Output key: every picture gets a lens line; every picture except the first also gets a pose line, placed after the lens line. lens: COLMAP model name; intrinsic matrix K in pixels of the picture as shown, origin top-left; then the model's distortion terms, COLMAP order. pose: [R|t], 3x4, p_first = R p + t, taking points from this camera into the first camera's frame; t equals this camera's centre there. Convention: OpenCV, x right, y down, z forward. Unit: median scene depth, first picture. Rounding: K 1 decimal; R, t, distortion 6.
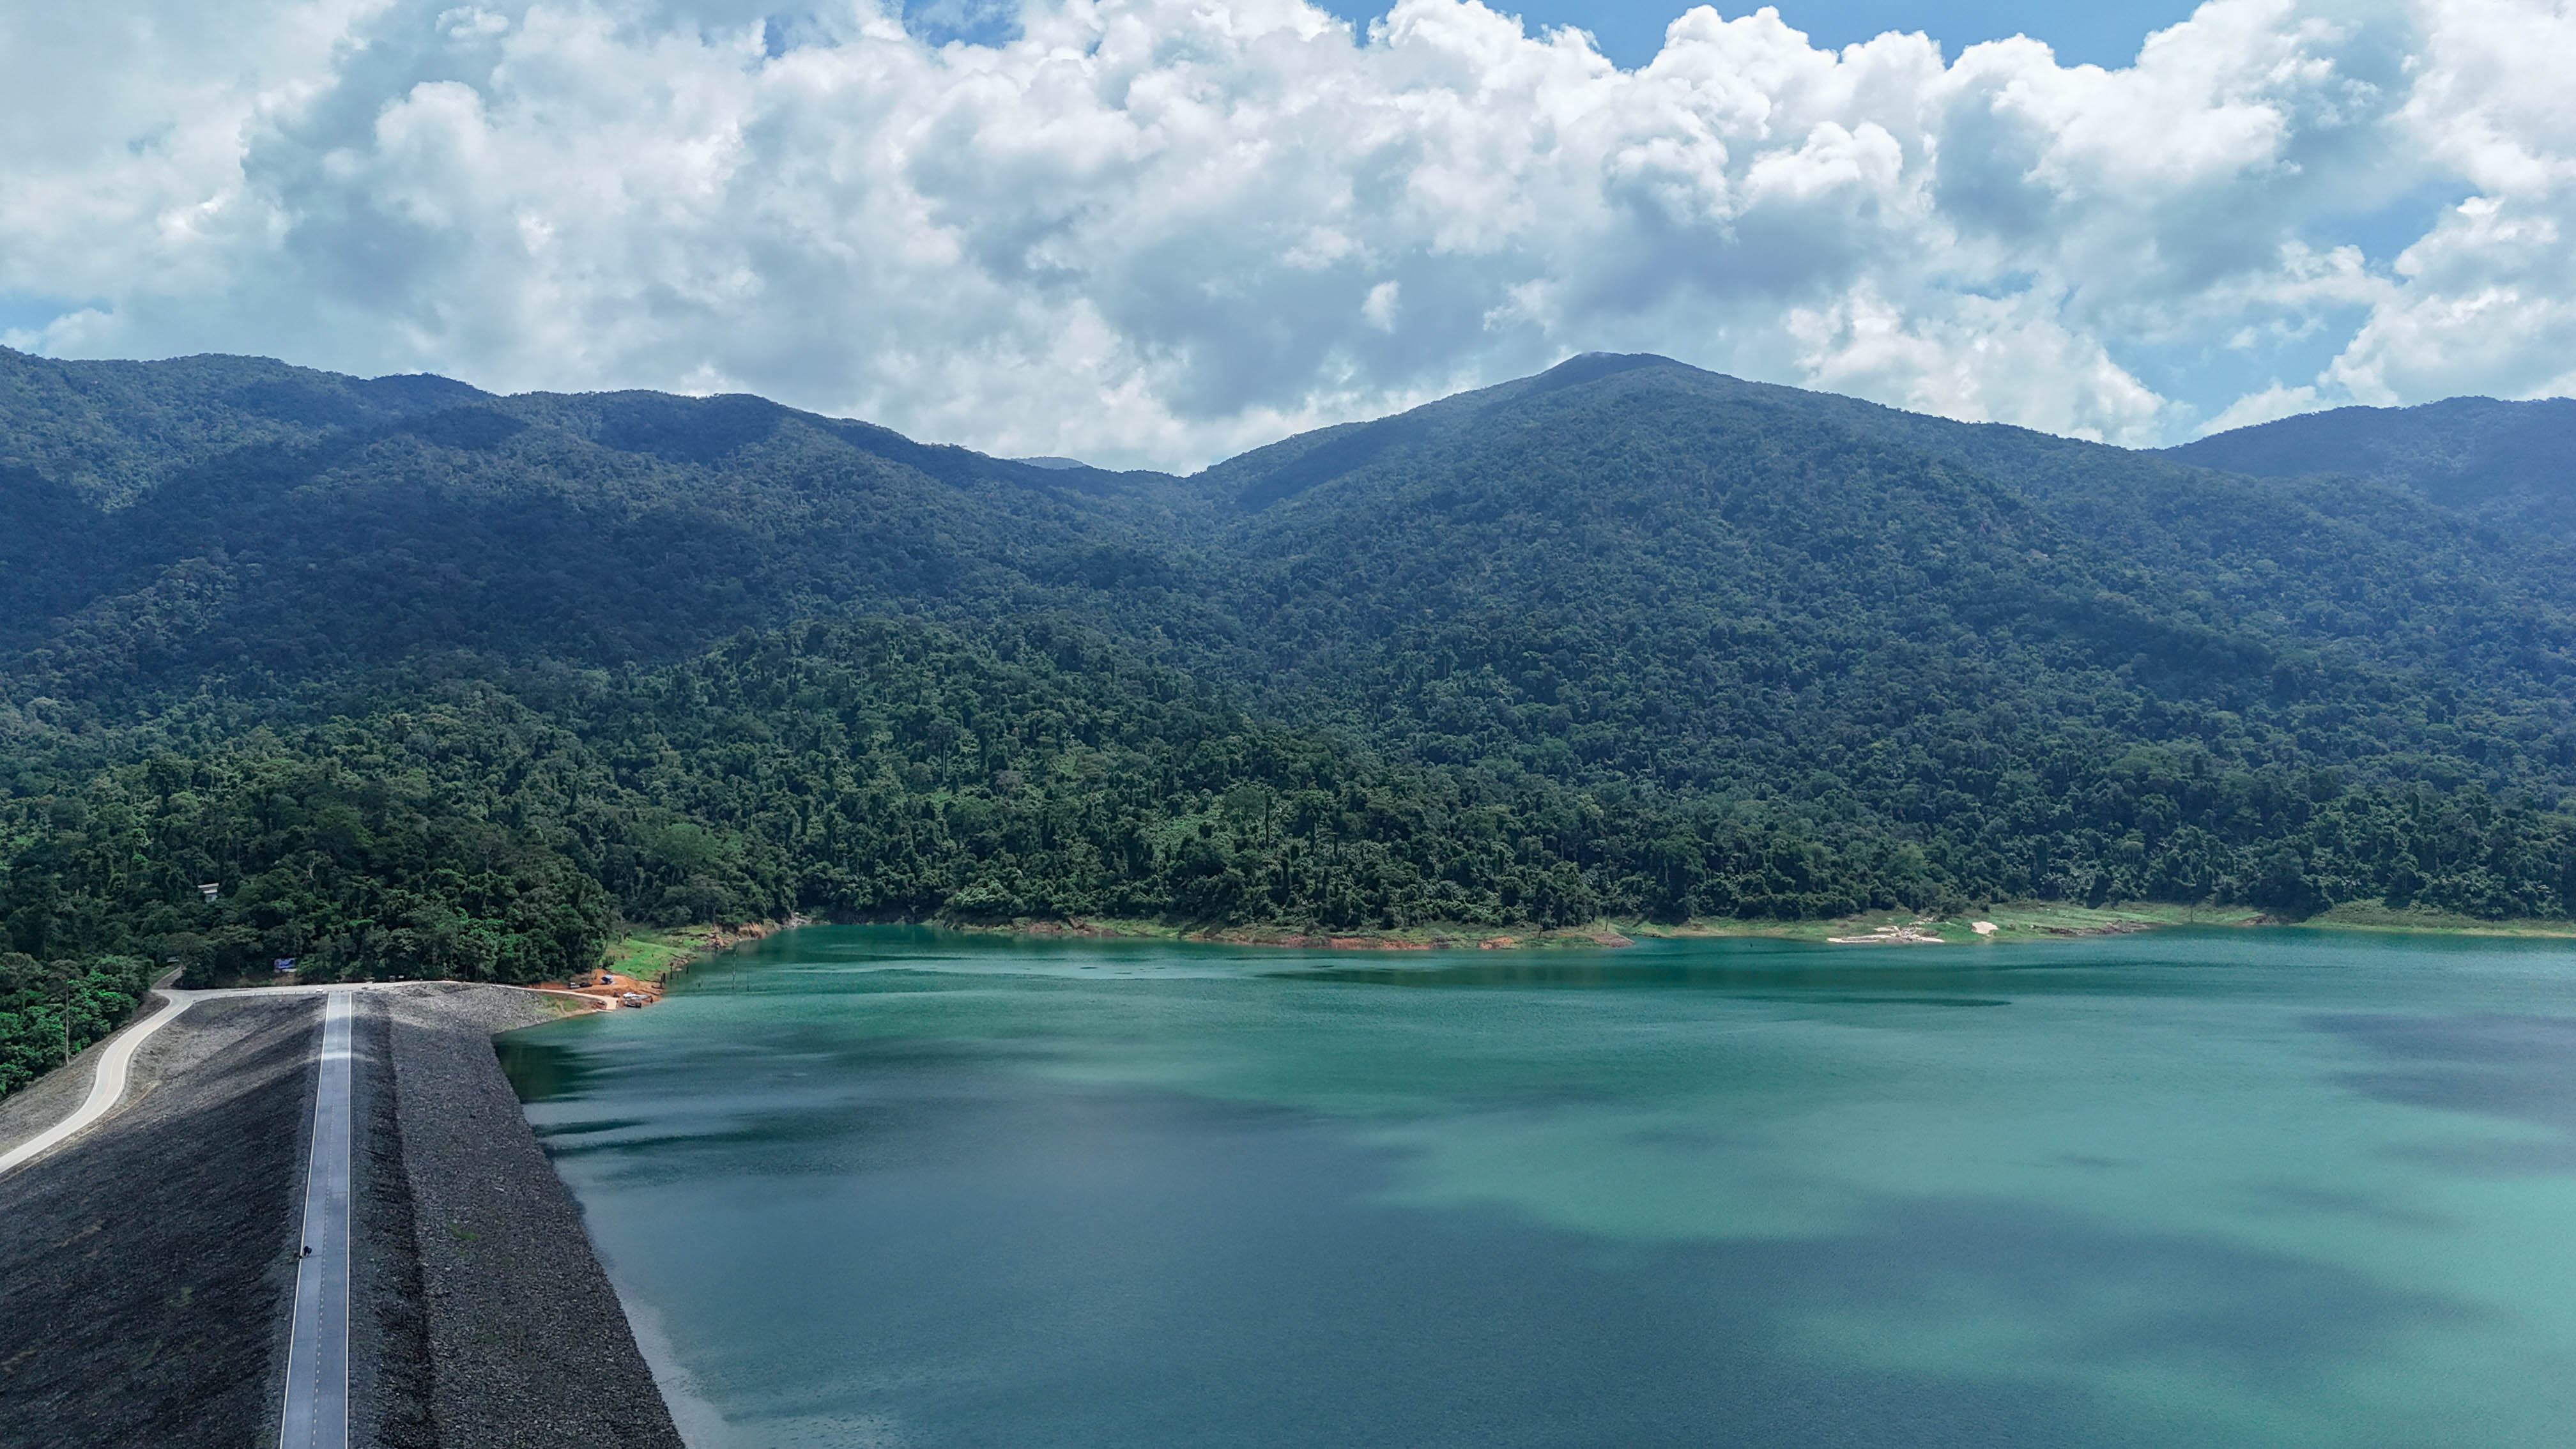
lens RADIAL K [[1889.3, 0, 1286.0], [0, 1889.3, 716.7], [0, 0, 1]] dist [0.081021, -0.082729]
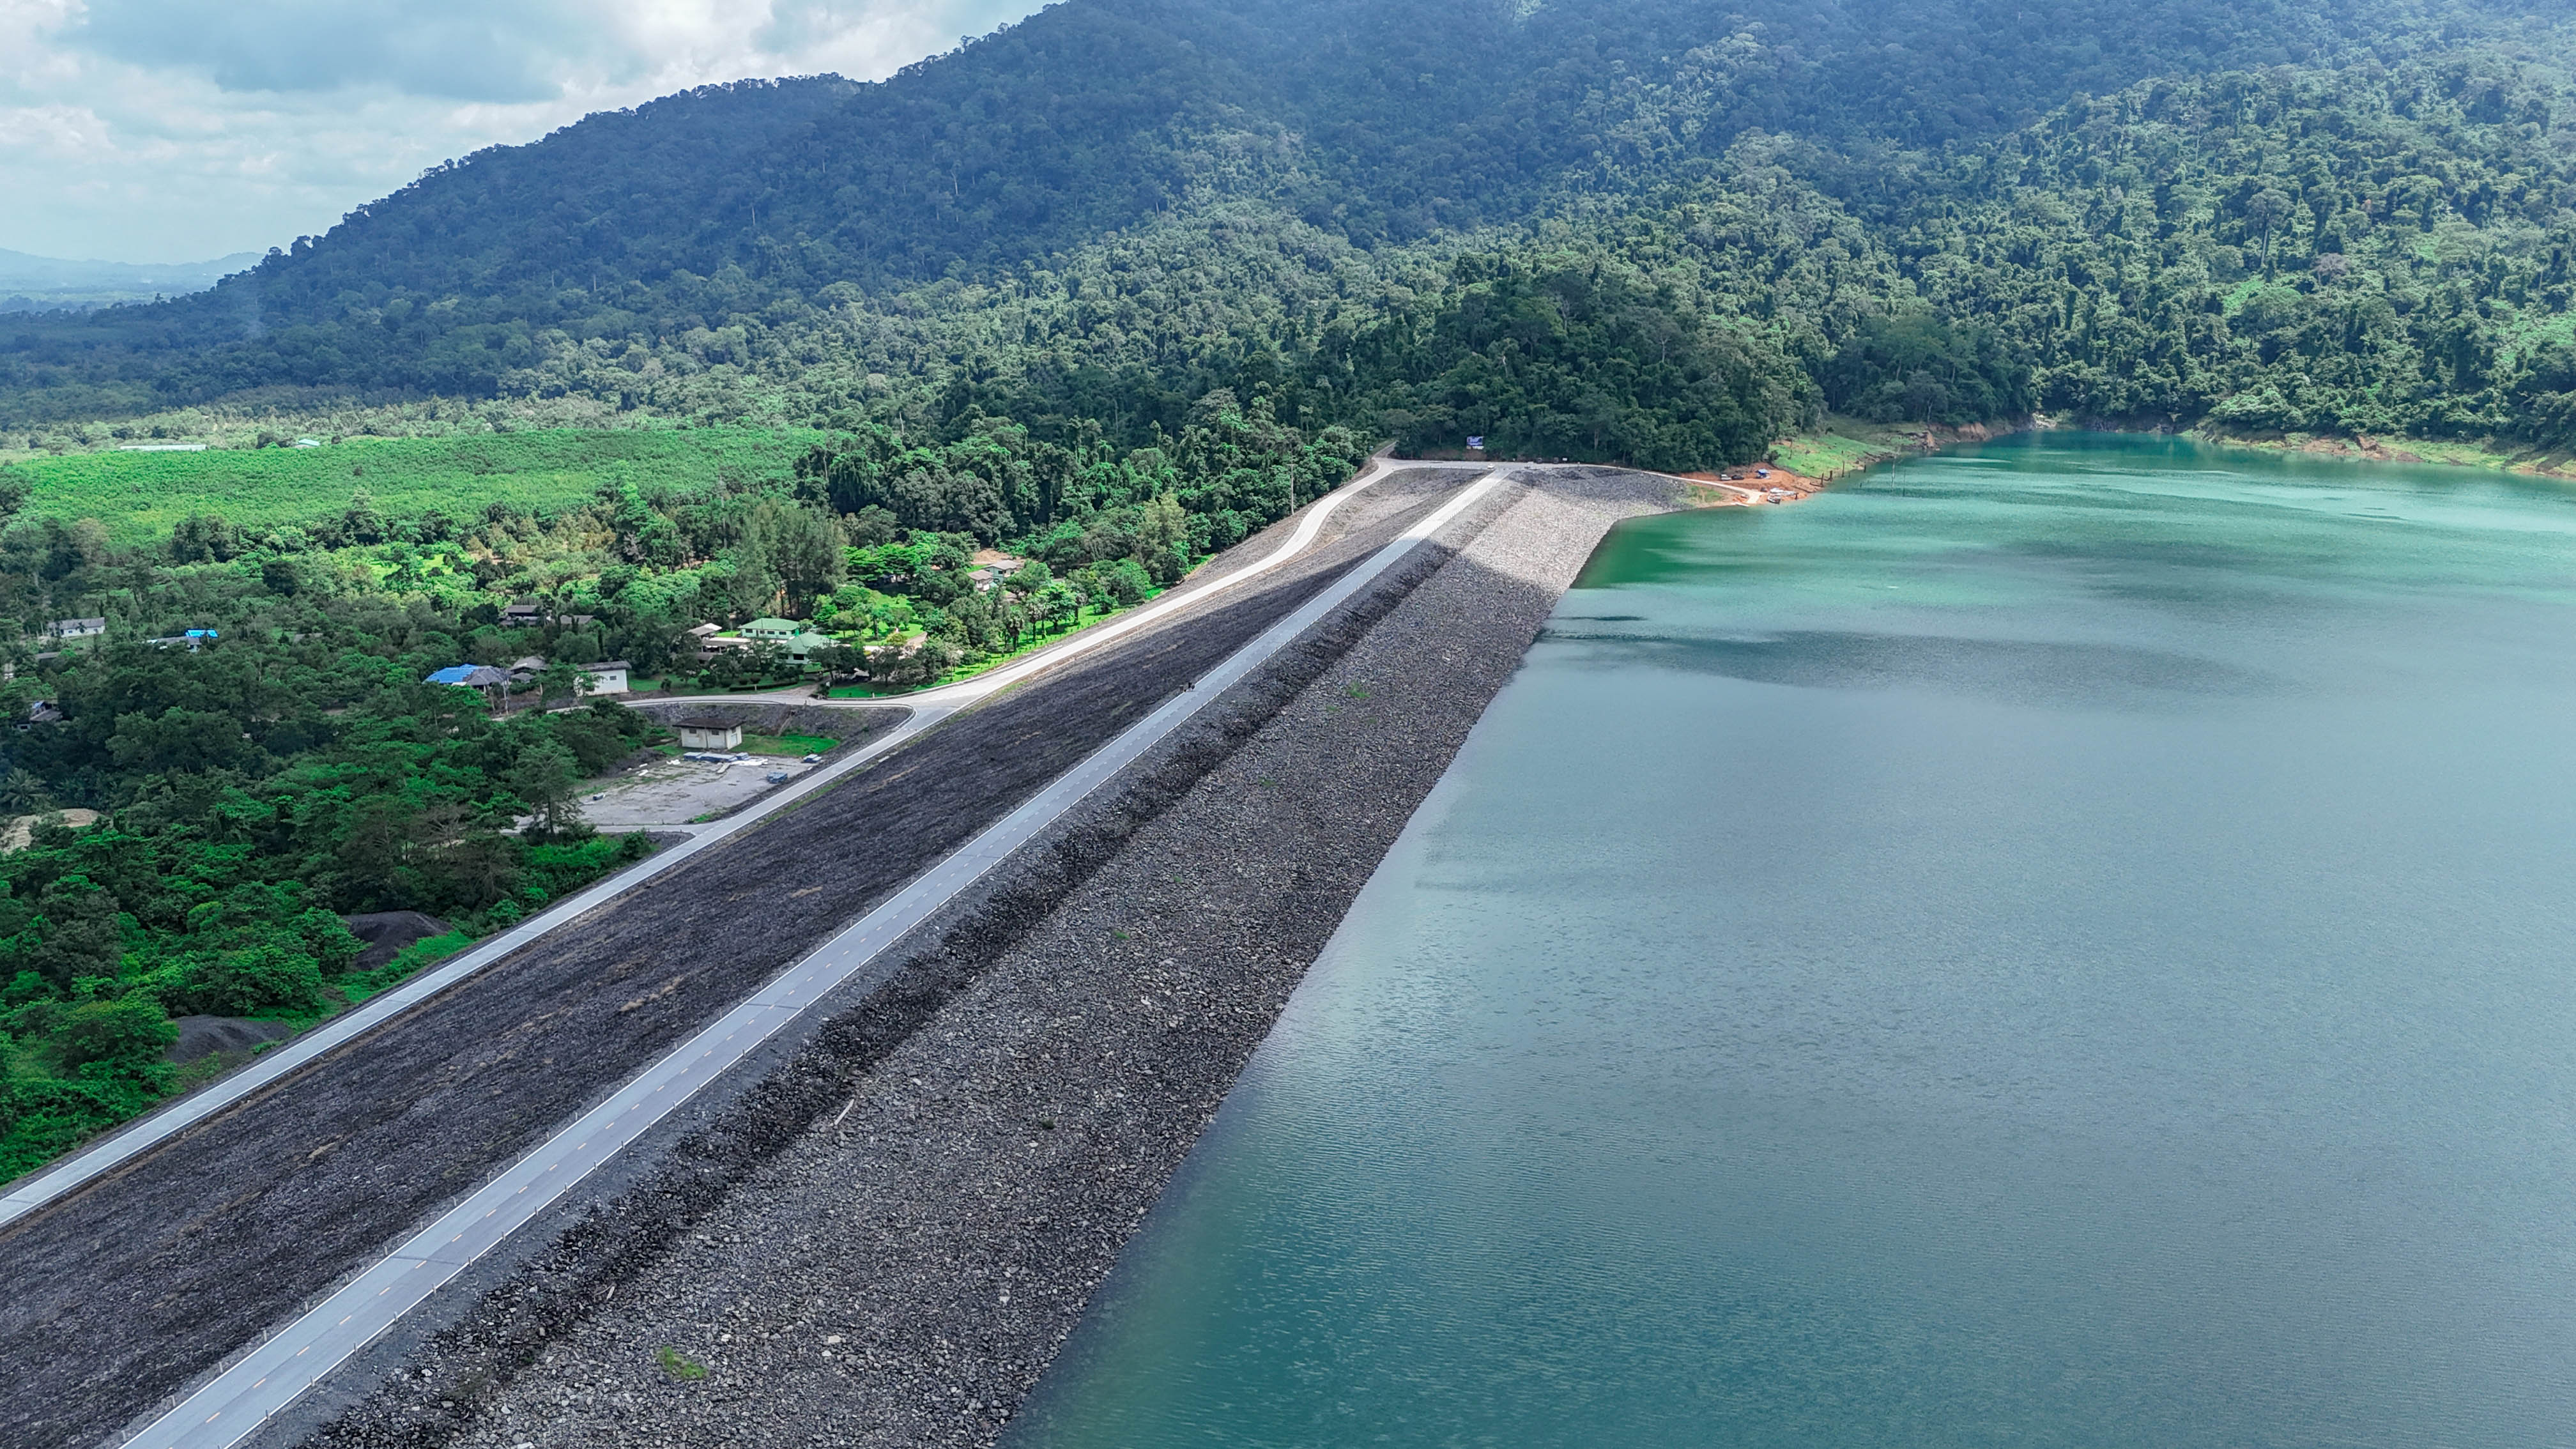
lens RADIAL K [[1910.2, 0, 1323.2], [0, 1910.2, 694.8], [0, 0, 1]] dist [0.090010, -0.084740]
pose [[0.775981, 0.135502, -0.616029, 0.063687], [0.021308, 0.970464, 0.240305, 0.001259], [0.630396, -0.199598, 0.750174, 0.041990]]
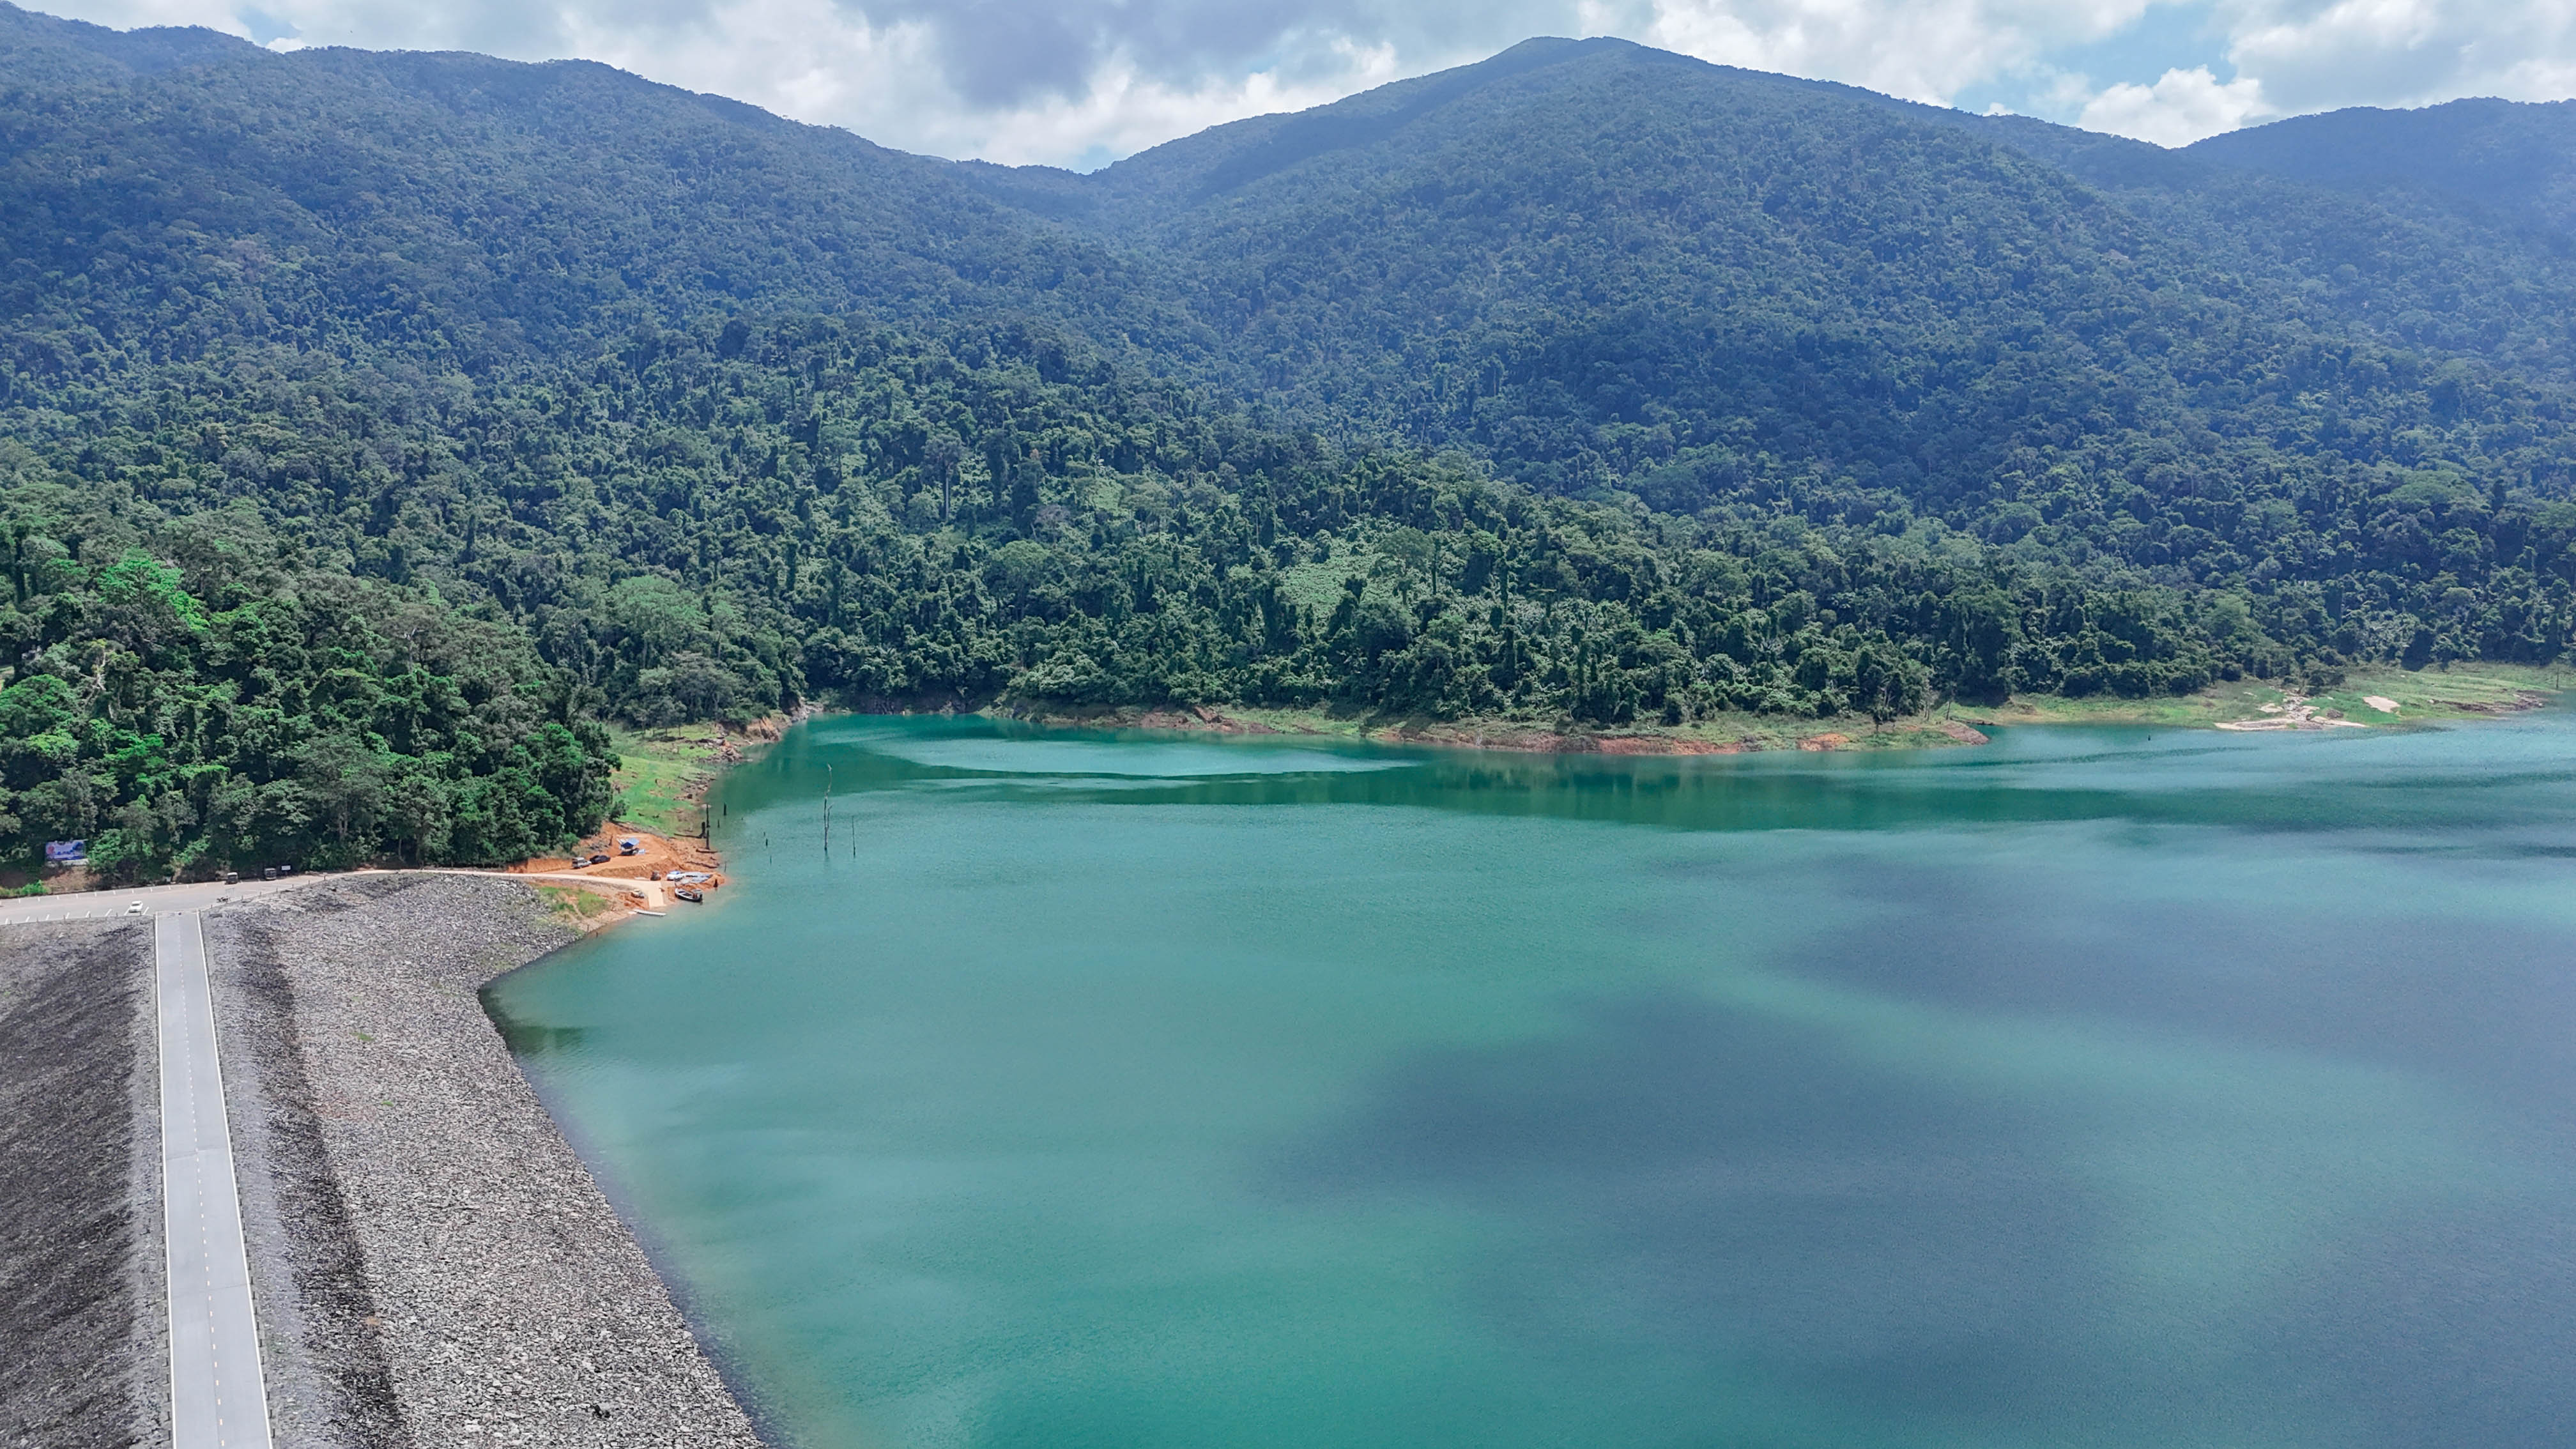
lens RADIAL K [[1889.3, 0, 1286.0], [0, 1889.3, 716.7], [0, 0, 1]] dist [0.081021, -0.082729]
pose [[0.996678, -0.010137, 0.080804, -0.118480], [-0.001115, 0.990431, 0.138003, 0.008015], [-0.081430, -0.137634, 0.987130, 0.235900]]
